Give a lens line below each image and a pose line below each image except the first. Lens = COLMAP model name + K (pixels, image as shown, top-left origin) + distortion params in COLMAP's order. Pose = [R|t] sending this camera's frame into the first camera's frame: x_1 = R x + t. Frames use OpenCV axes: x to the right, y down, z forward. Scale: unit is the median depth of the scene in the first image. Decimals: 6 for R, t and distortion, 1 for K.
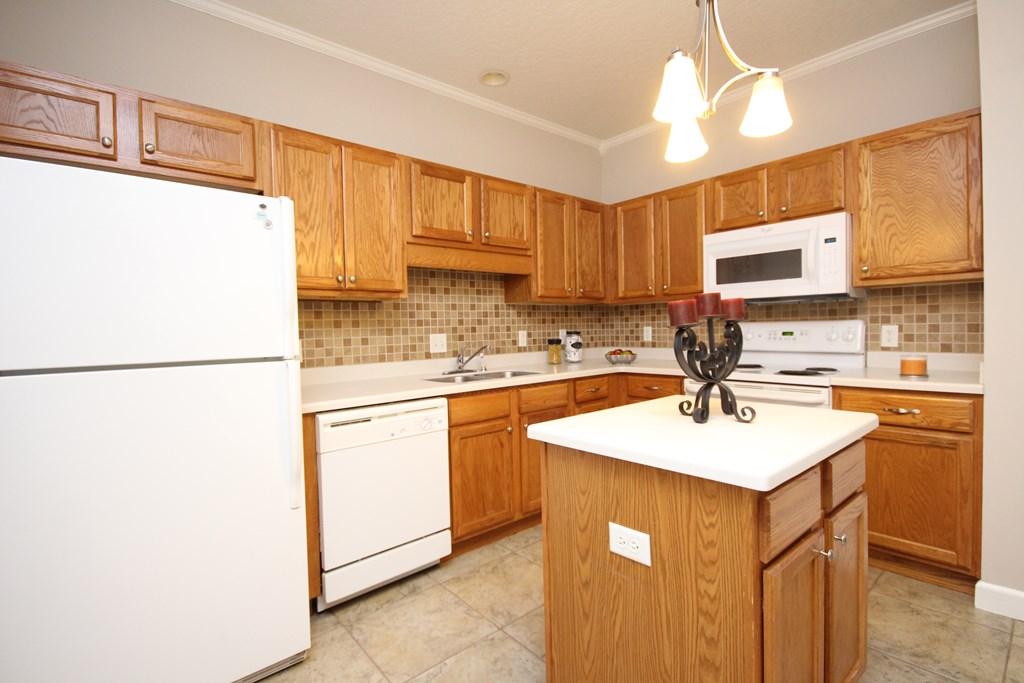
lens RADIAL K [[475.2, 0, 520.8], [0, 475.2, 341.3], [0, 0, 1]] dist [0.000308, 0.000185]
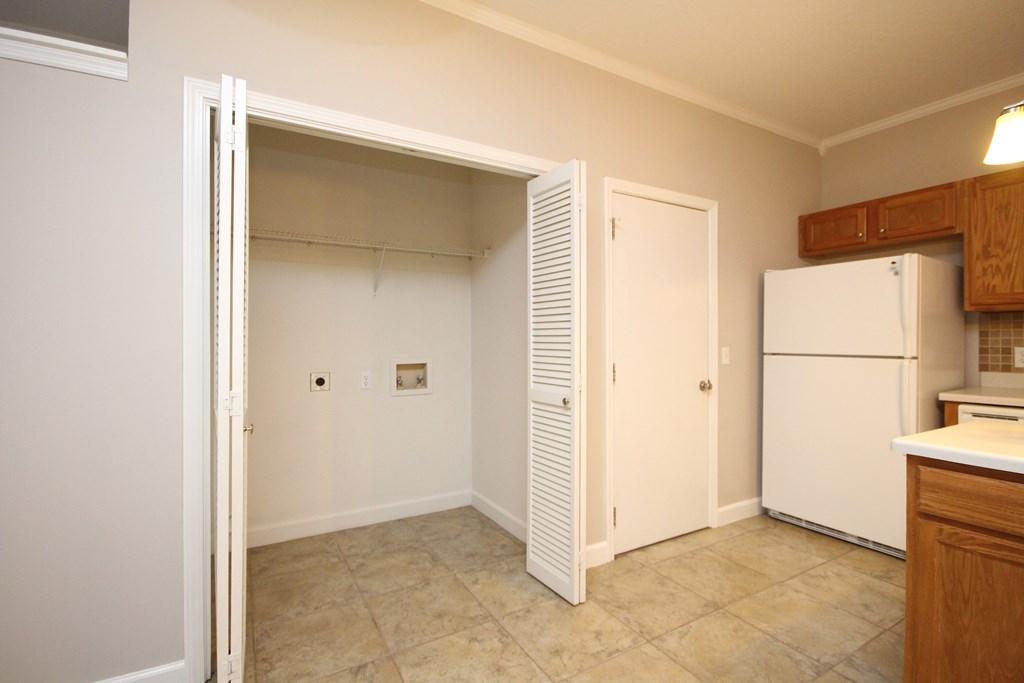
lens RADIAL K [[473.5, 0, 512.2], [0, 473.5, 338.7], [0, 0, 1]] dist [-0.000258, -0.000317]
pose [[-0.188231, 0.021667, -0.981886, 0.738391], [-0.022986, 0.999386, 0.026460, -0.021274], [0.981856, 0.027550, -0.187618, 0.019826]]
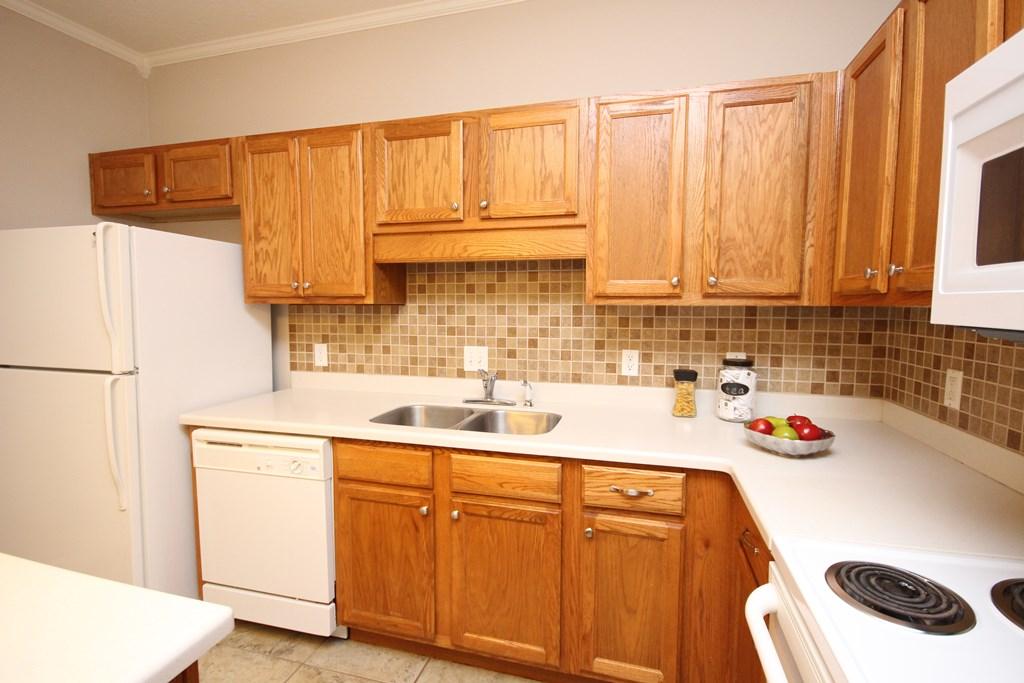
lens RADIAL K [[480.0, 0, 512.0], [0, 480.0, 341.5], [0, 0, 1]] dist [0.000630, 0.000156]
pose [[0.548166, 0.092501, -0.831239, 0.521622], [-0.038790, 0.995608, 0.085211, -0.096578], [0.835470, -0.014466, 0.549346, 0.680452]]
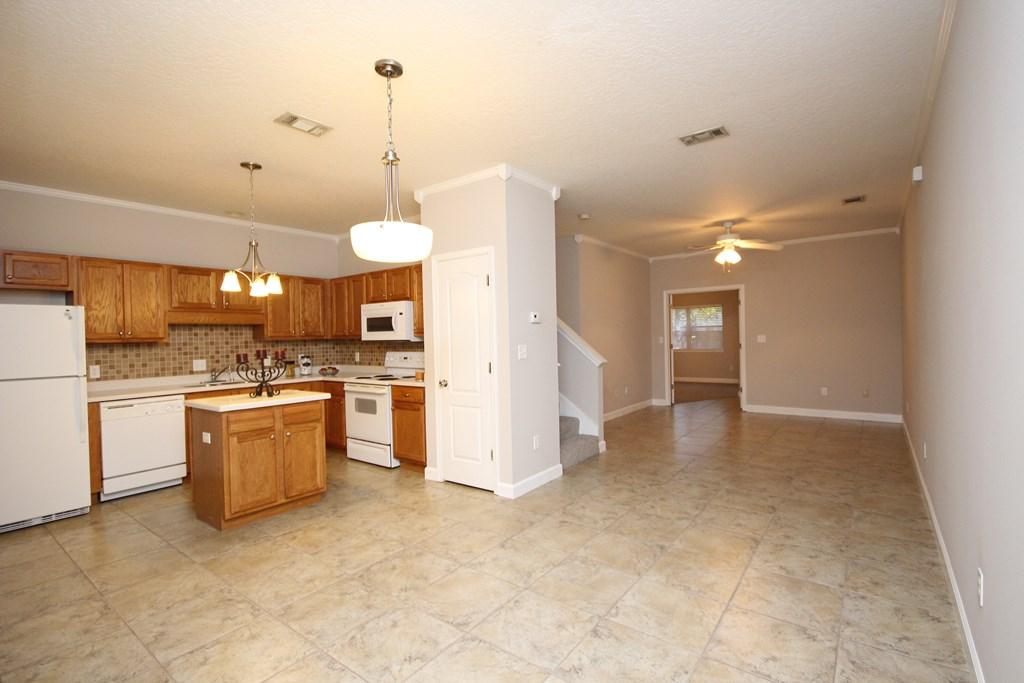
lens RADIAL K [[475.2, 0, 520.8], [0, 475.2, 341.3], [0, 0, 1]] dist [0.000308, 0.000185]
pose [[0.978286, -0.000358, 0.207259, 0.644401], [0.005098, 0.999737, -0.022338, -0.040209], [-0.207197, 0.022910, 0.978031, -0.972549]]
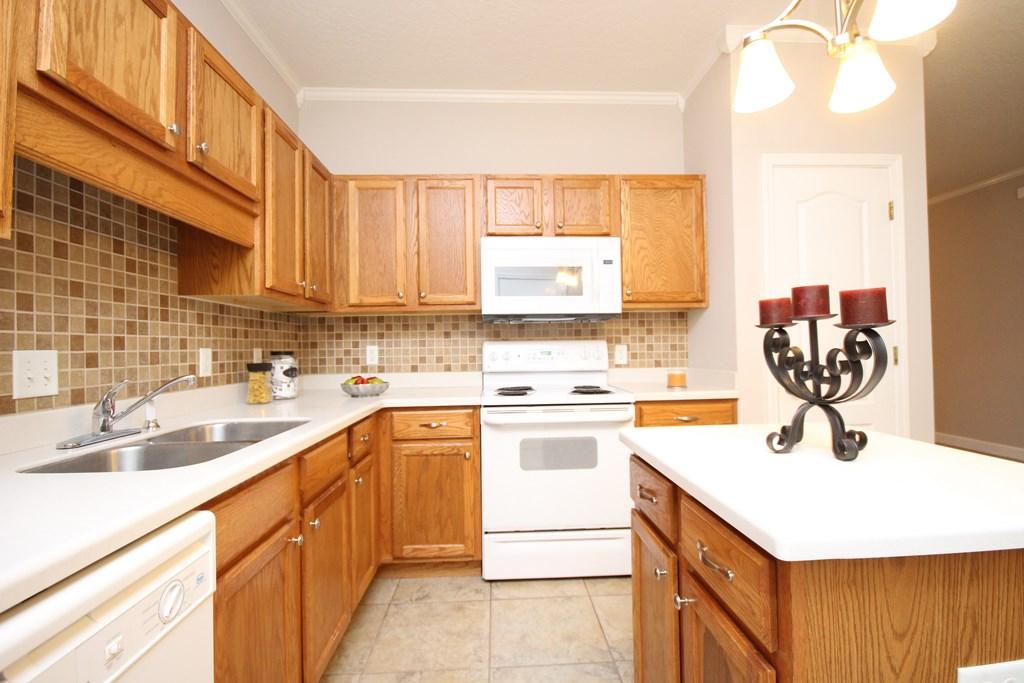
lens RADIAL K [[471.4, 0, 515.9], [0, 471.4, 343.0], [0, 0, 1]] dist [0.001161, -0.007051]
pose [[0.624152, 0.021474, 0.781008, -0.248215], [0.023655, 0.998645, -0.046362, 0.007078], [-0.780945, 0.047412, 0.622798, 0.463161]]
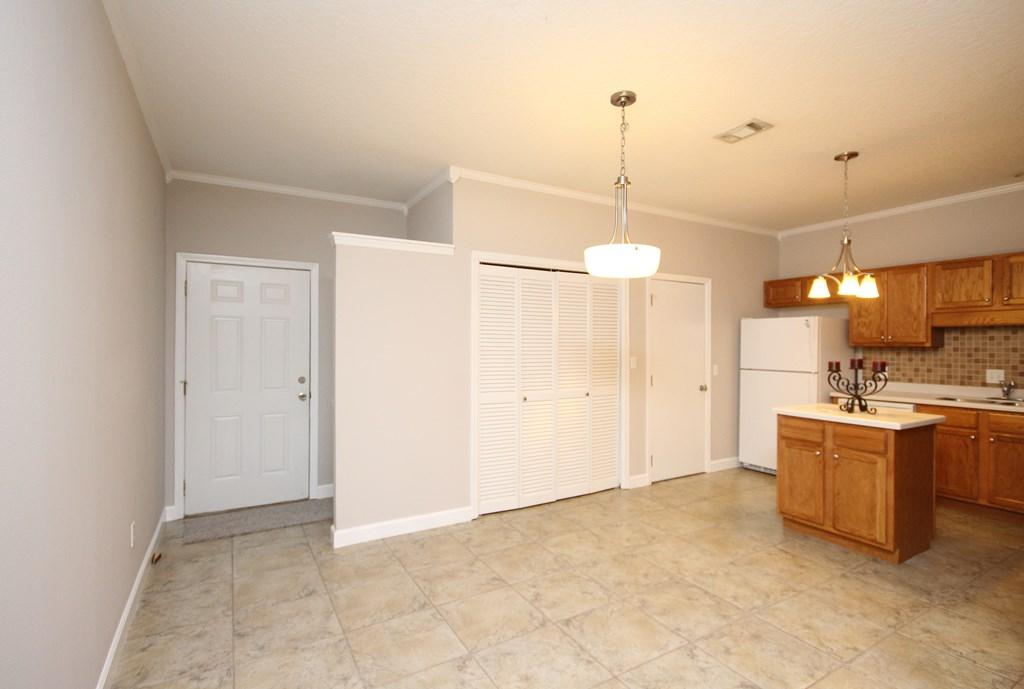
lens RADIAL K [[487.7, 0, 516.0], [0, 487.7, 342.6], [0, 0, 1]] dist [0.002712, -0.011790]
pose [[-0.191323, 0.020321, -0.981317, 1.569327], [-0.026914, 0.999301, 0.025941, -0.099521], [0.981158, 0.031374, -0.190643, -0.101276]]
